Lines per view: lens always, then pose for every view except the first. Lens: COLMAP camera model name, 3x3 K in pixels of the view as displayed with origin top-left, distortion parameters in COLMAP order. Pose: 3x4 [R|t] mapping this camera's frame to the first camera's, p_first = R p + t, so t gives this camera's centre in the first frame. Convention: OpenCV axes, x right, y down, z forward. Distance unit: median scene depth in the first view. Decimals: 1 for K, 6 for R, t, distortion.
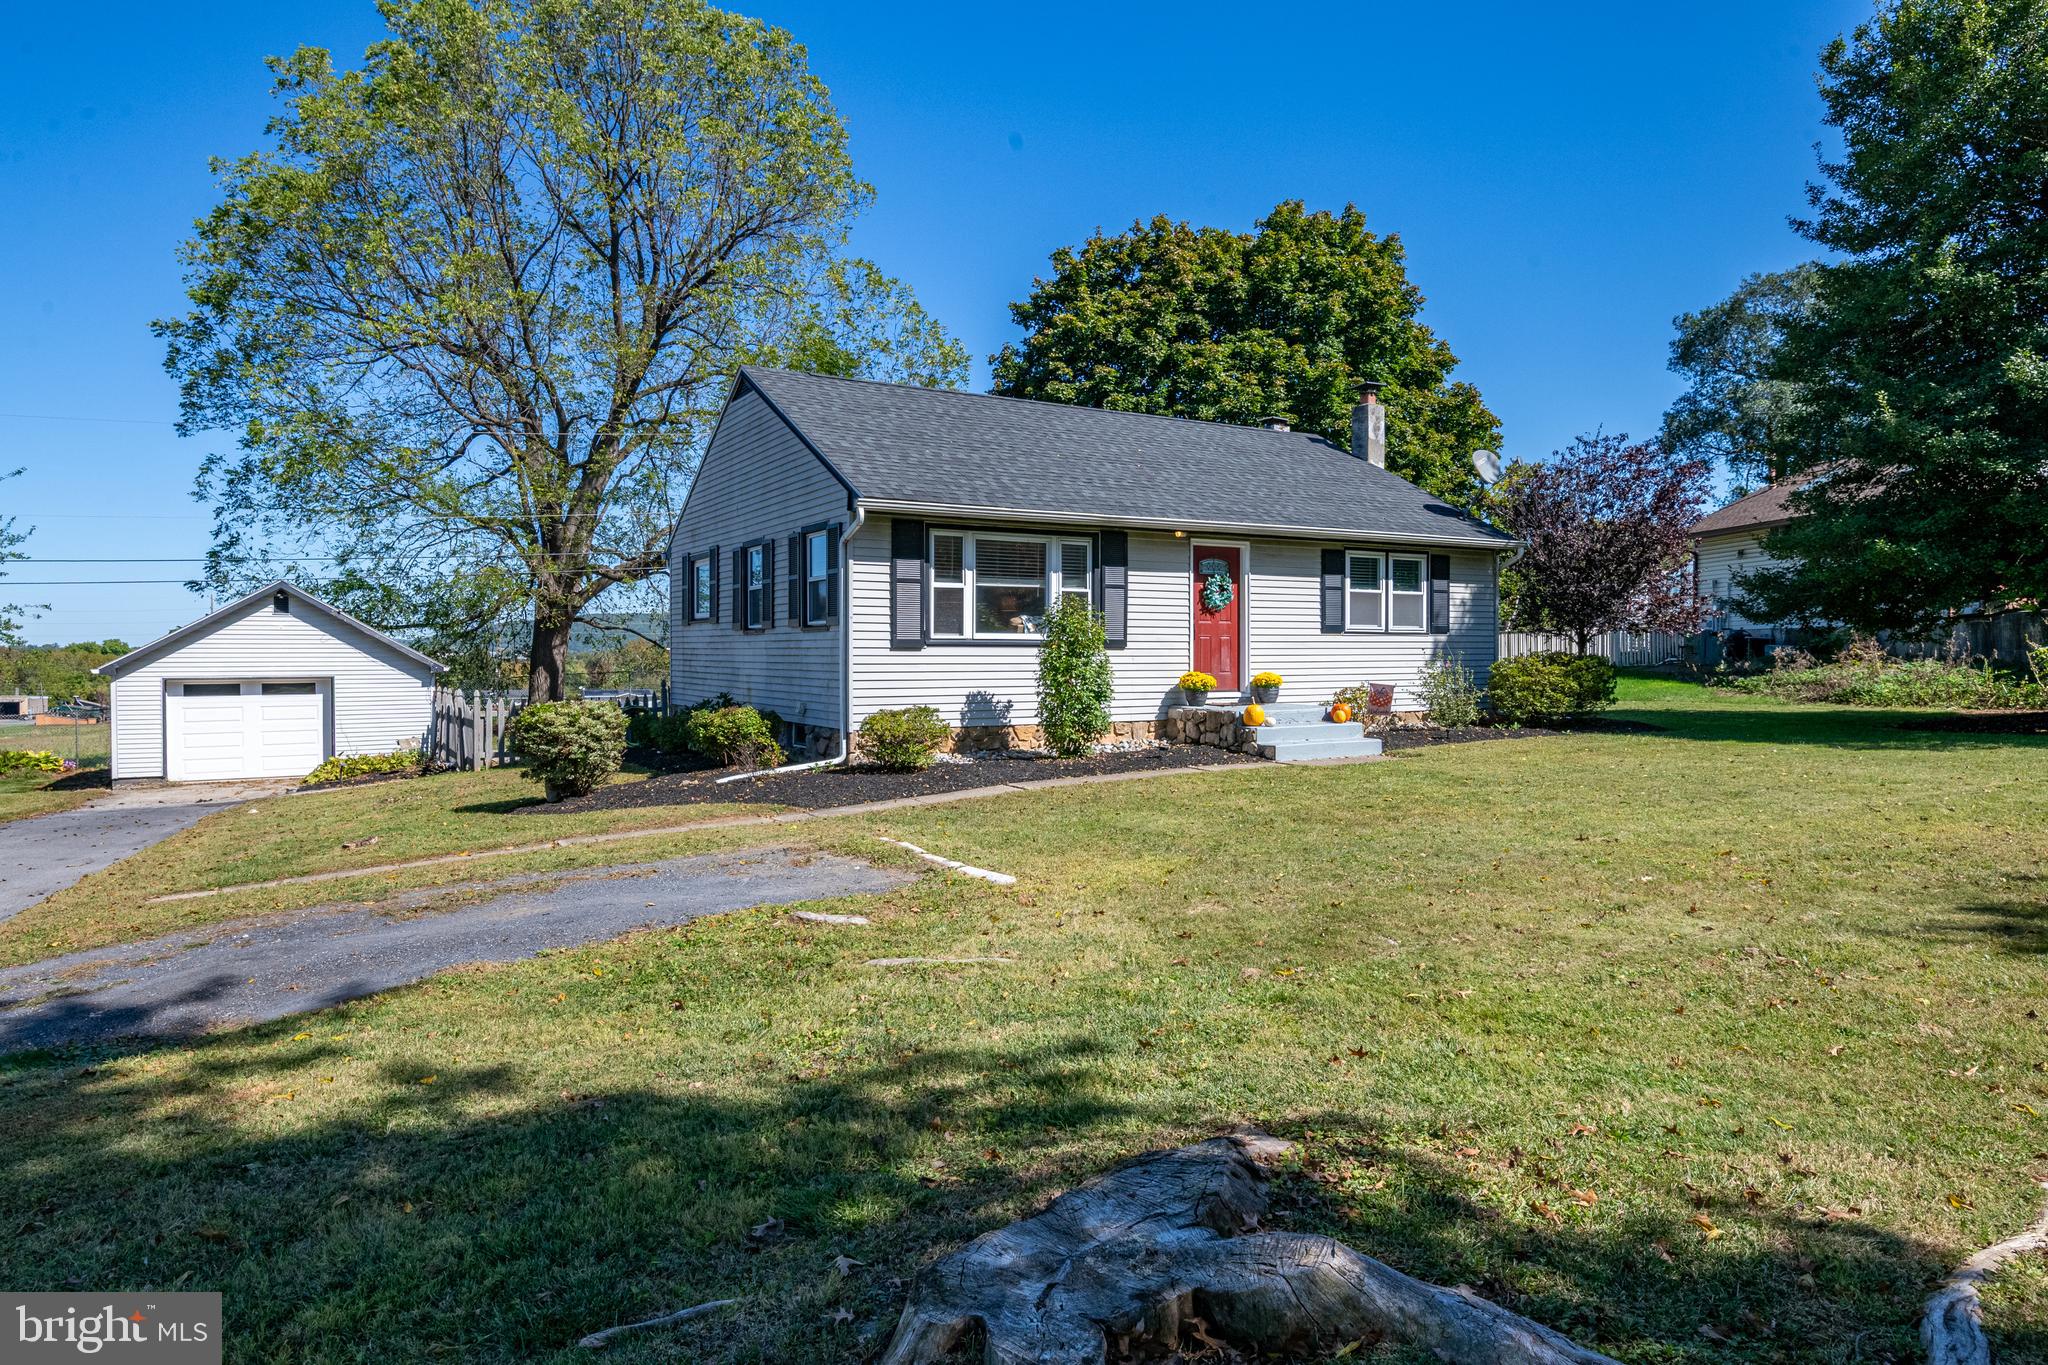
lens RADIAL K [[1222.3, 0, 1031.0], [0, 1222.3, 679.4], [0, 0, 1]] dist [0.009471, -0.006873]
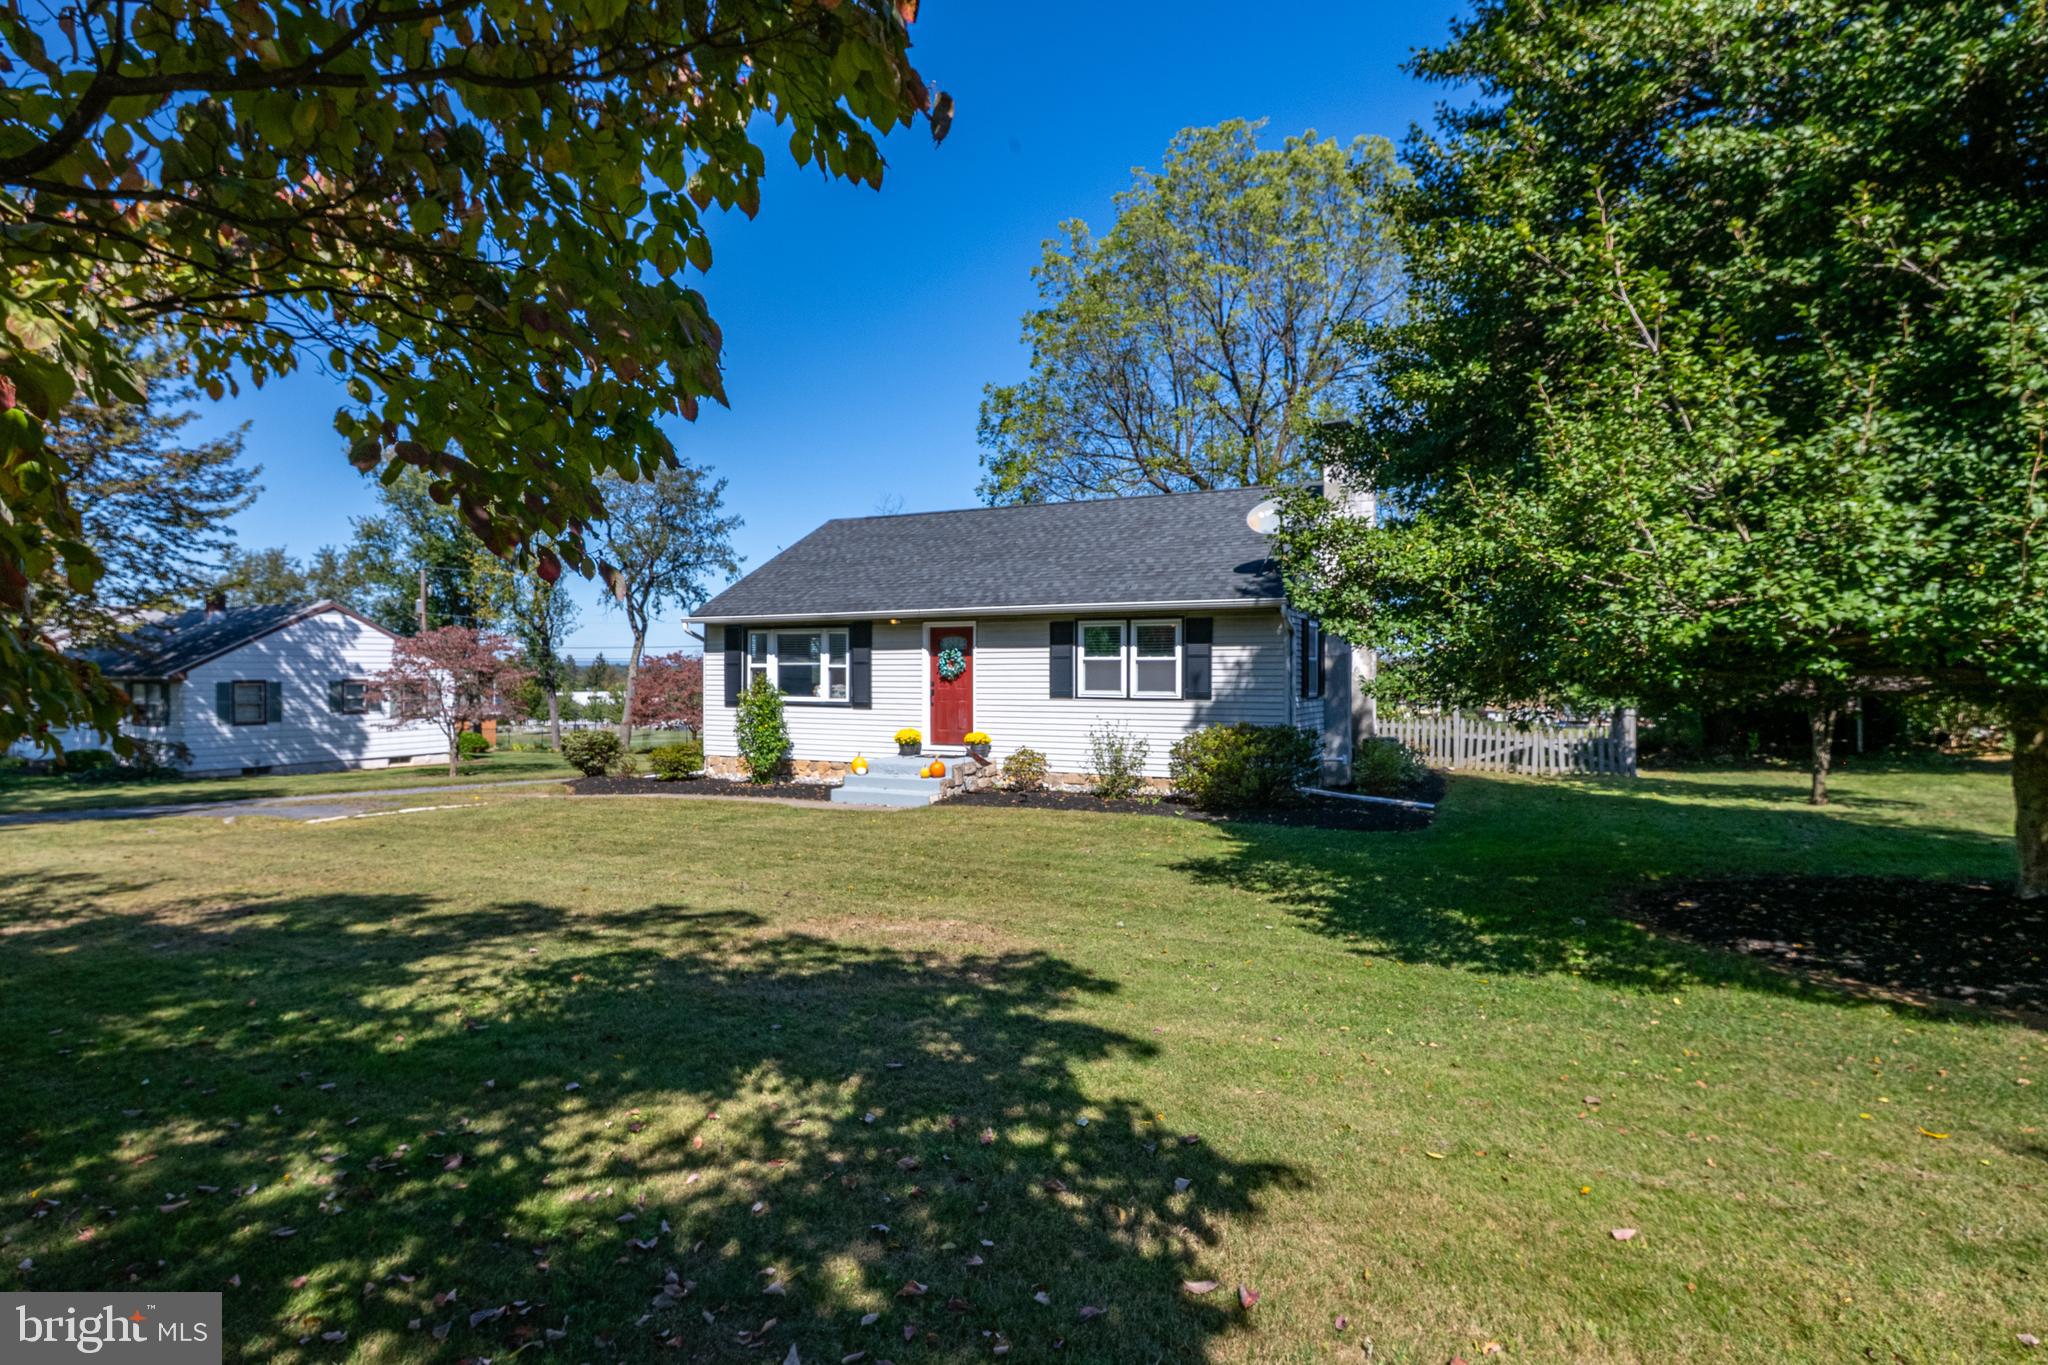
lens RADIAL K [[1084.5, 0, 1011.3], [0, 1084.5, 682.1], [0, 0, 1]] dist [0.002357, 0.000028]
pose [[0.534418, 0.010798, -0.845151, 1.041258], [-0.017897, 0.999839, 0.001458, -0.052842], [0.845031, 0.014346, 0.534525, 0.443329]]
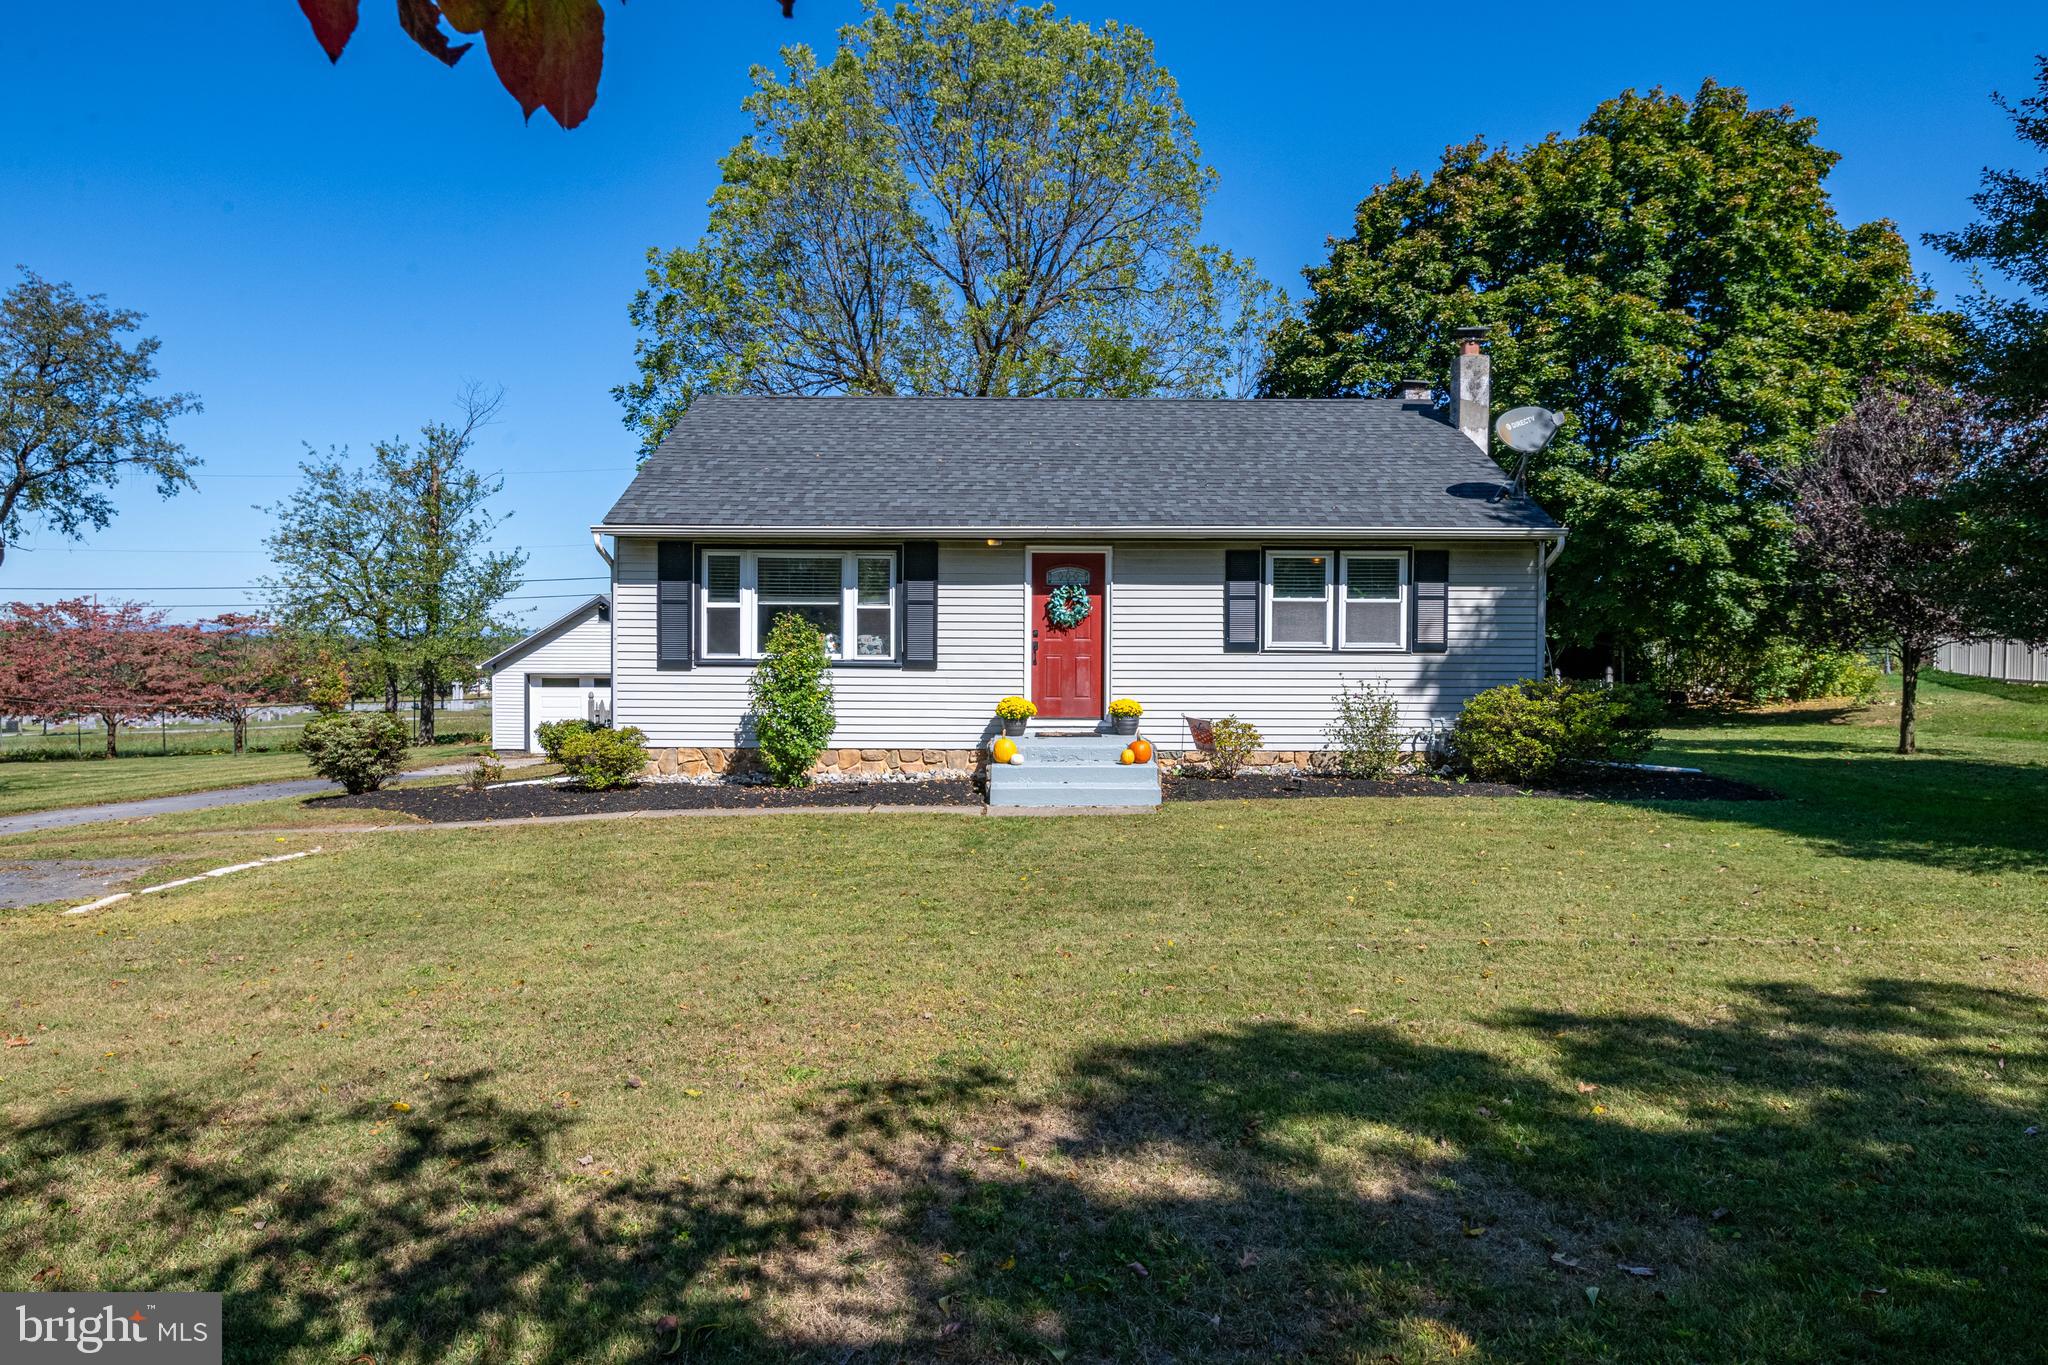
lens RADIAL K [[1222.3, 0, 1025.4], [0, 1222.3, 685.4], [0, 0, 1]] dist [0.009471, -0.006873]
pose [[0.865874, 0.023595, -0.499705, 0.531683], [-0.016581, 0.999692, 0.018471, -0.028277], [0.499987, -0.007708, 0.865999, 0.214644]]
